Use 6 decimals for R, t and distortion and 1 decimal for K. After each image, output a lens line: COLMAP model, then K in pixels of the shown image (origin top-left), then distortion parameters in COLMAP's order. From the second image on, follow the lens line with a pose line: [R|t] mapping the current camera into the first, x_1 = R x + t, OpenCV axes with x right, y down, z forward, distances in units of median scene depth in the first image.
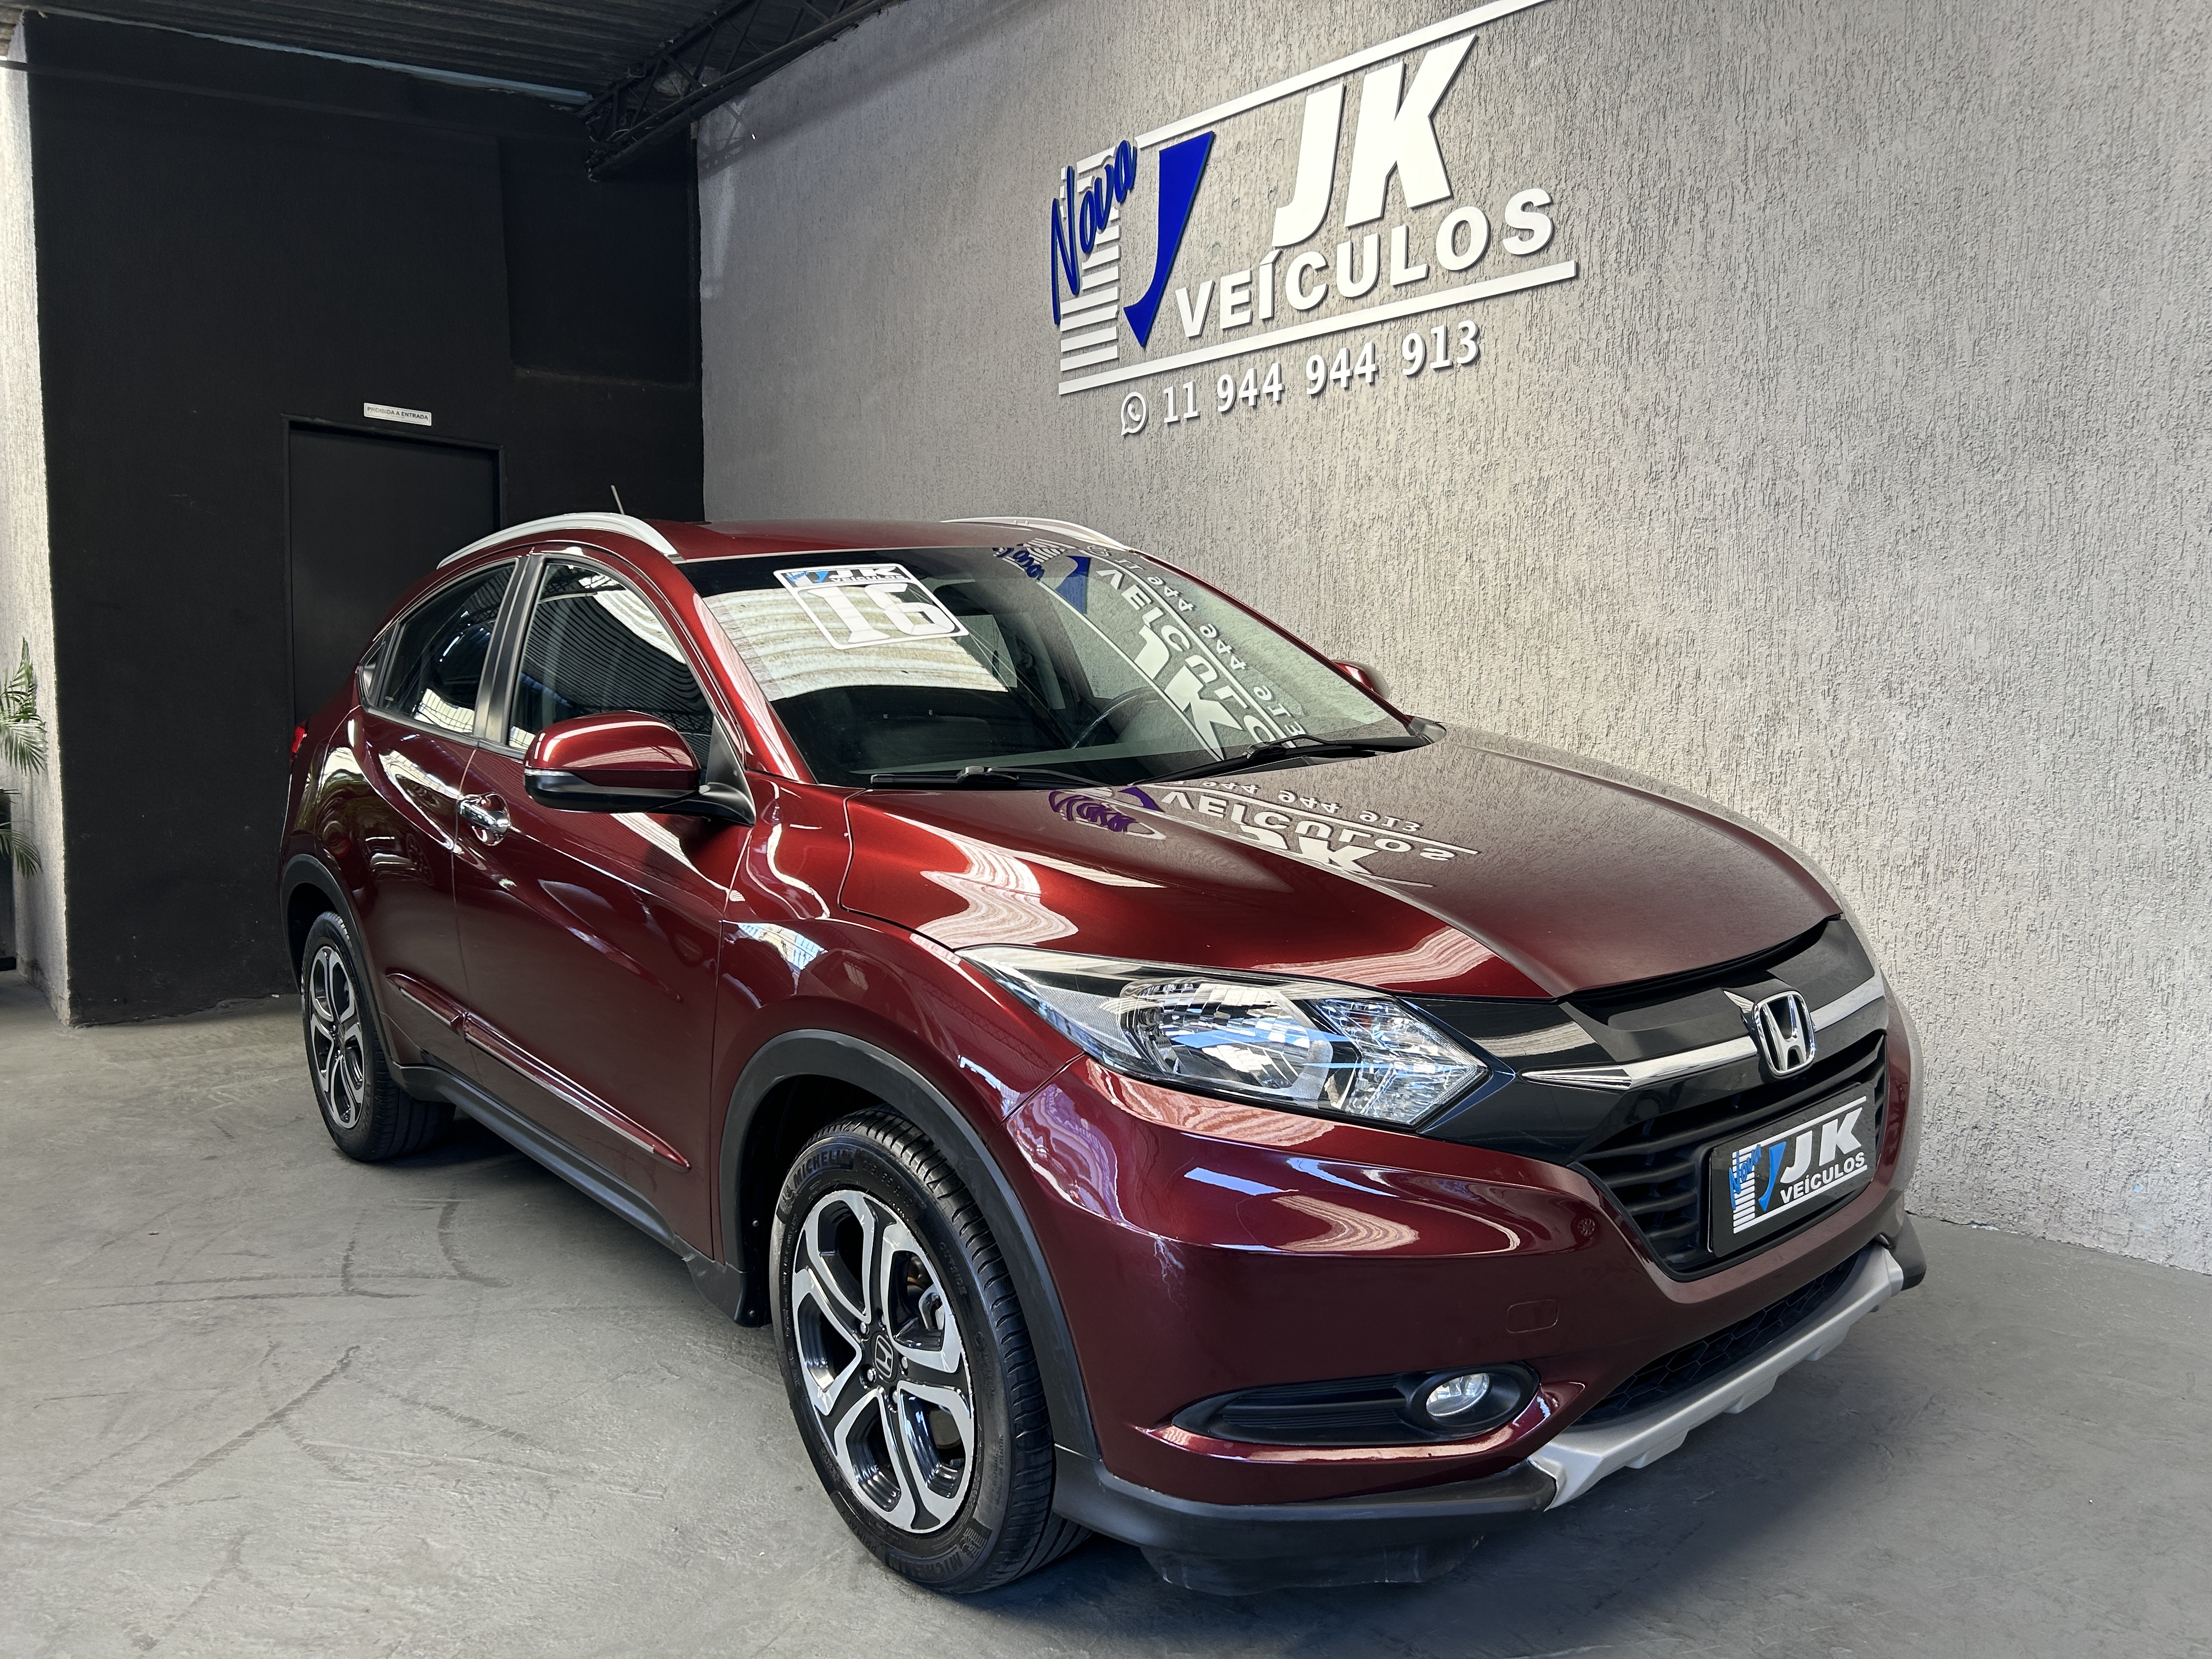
lens RADIAL K [[1684.3, 0, 1105.2], [0, 1684.3, 826.8], [0, 0, 1]] dist [0.045465, -0.051452]
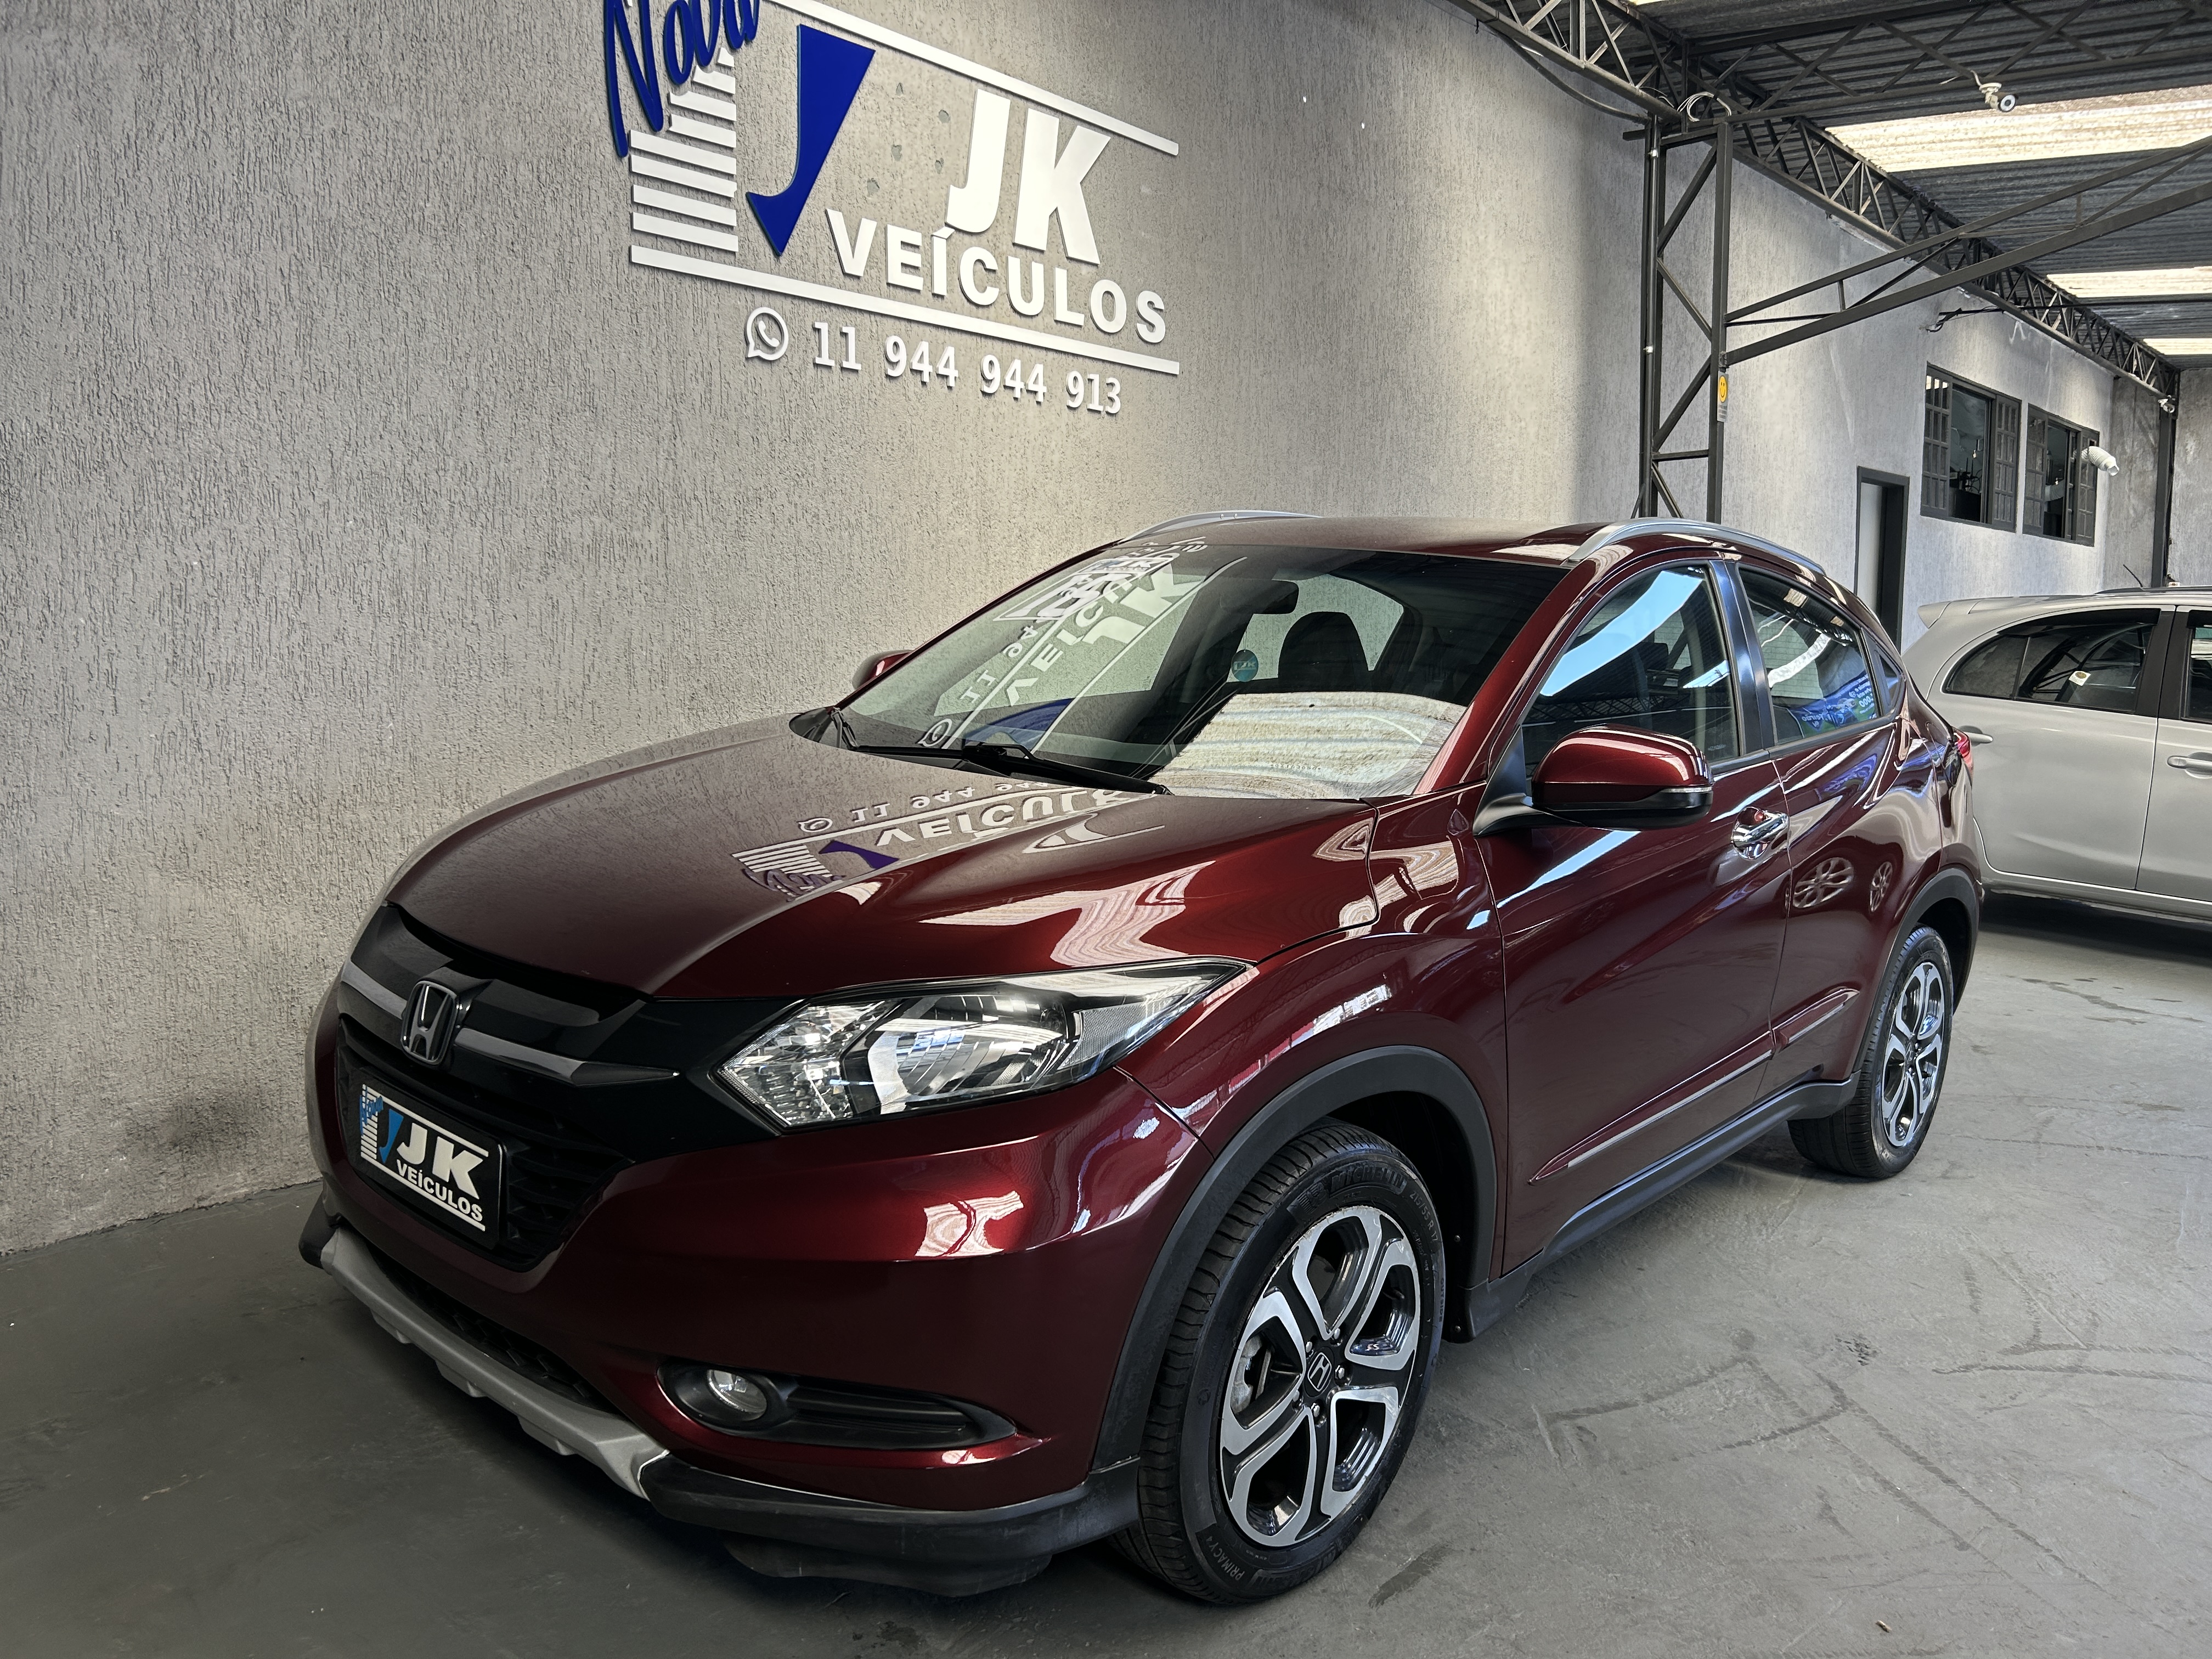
lens RADIAL K [[1684.3, 0, 1114.1], [0, 1684.3, 840.6], [0, 0, 1]] dist [0.045465, -0.051452]
pose [[-0.164634, -0.107207, 0.980511, -0.980824], [0.071284, 0.990183, 0.120234, -0.115253], [-0.983776, 0.089689, -0.155376, 1.192574]]
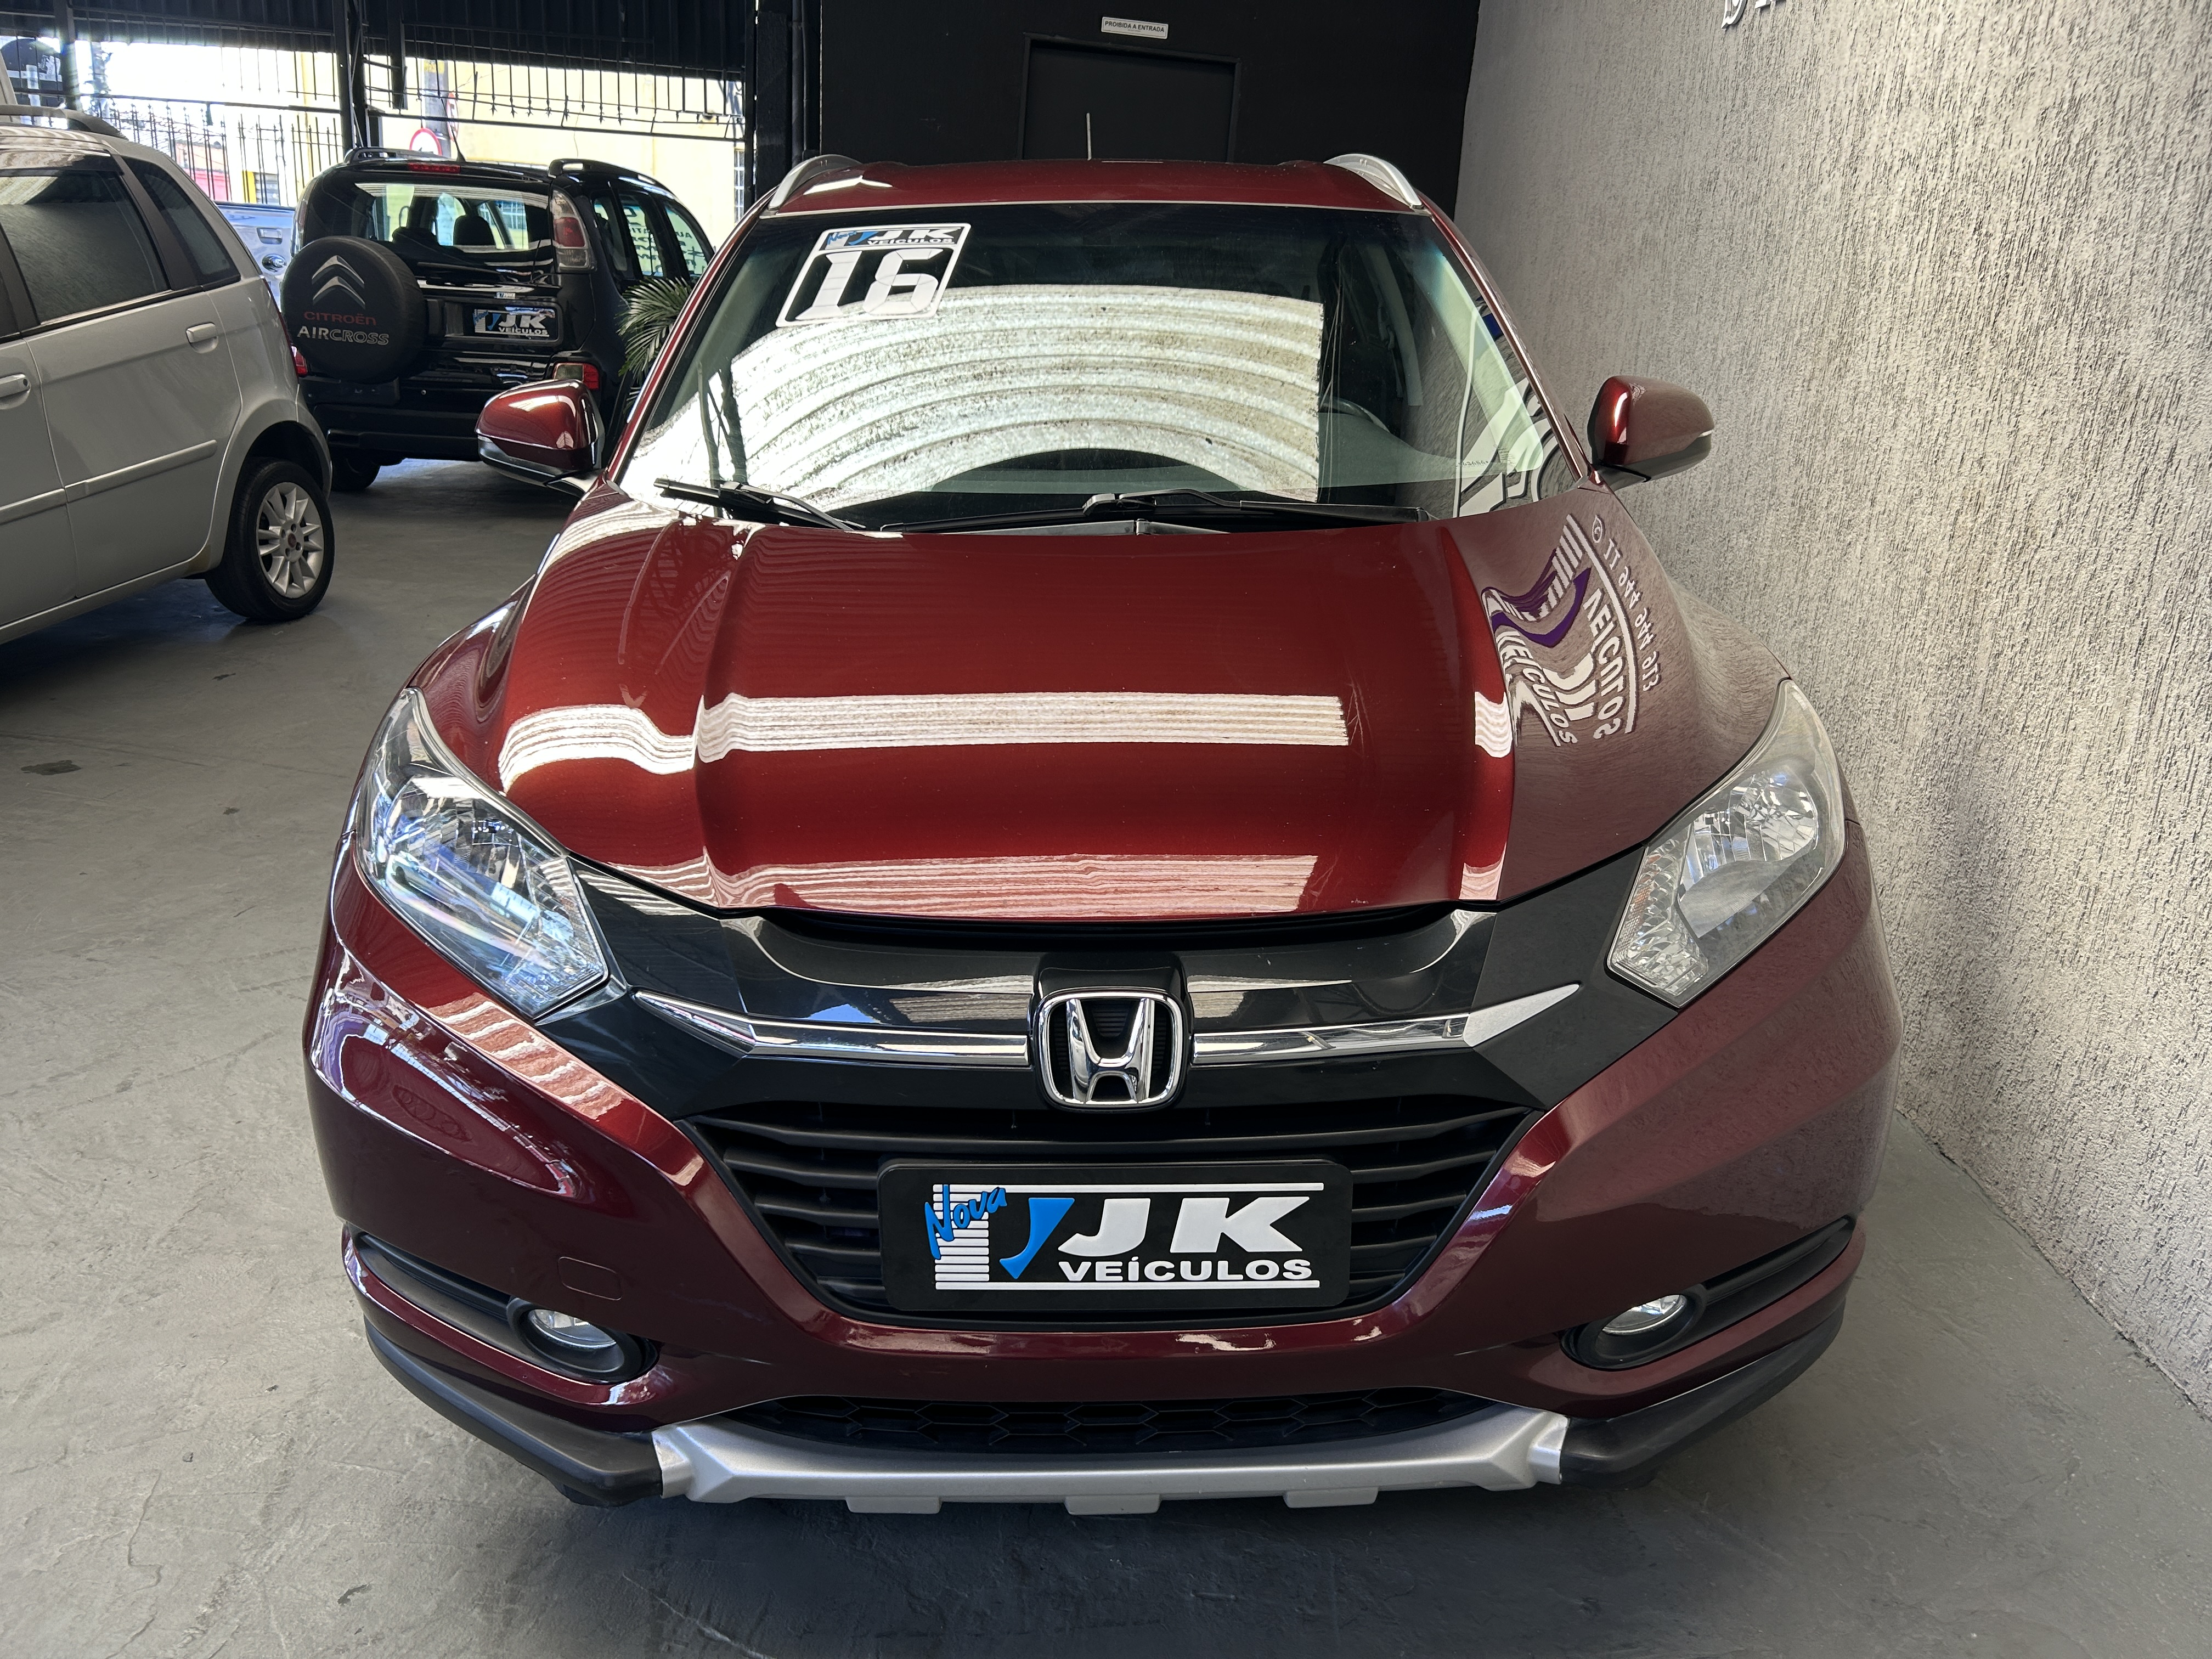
lens RADIAL K [[1684.3, 0, 1102.6], [0, 1684.3, 832.7], [0, 0, 1]] dist [0.045465, -0.051452]
pose [[0.773392, 0.243063, -0.585478, 0.391544], [-0.108680, 0.960737, 0.255292, -0.066235], [0.624542, -0.133811, 0.769442, 0.257128]]
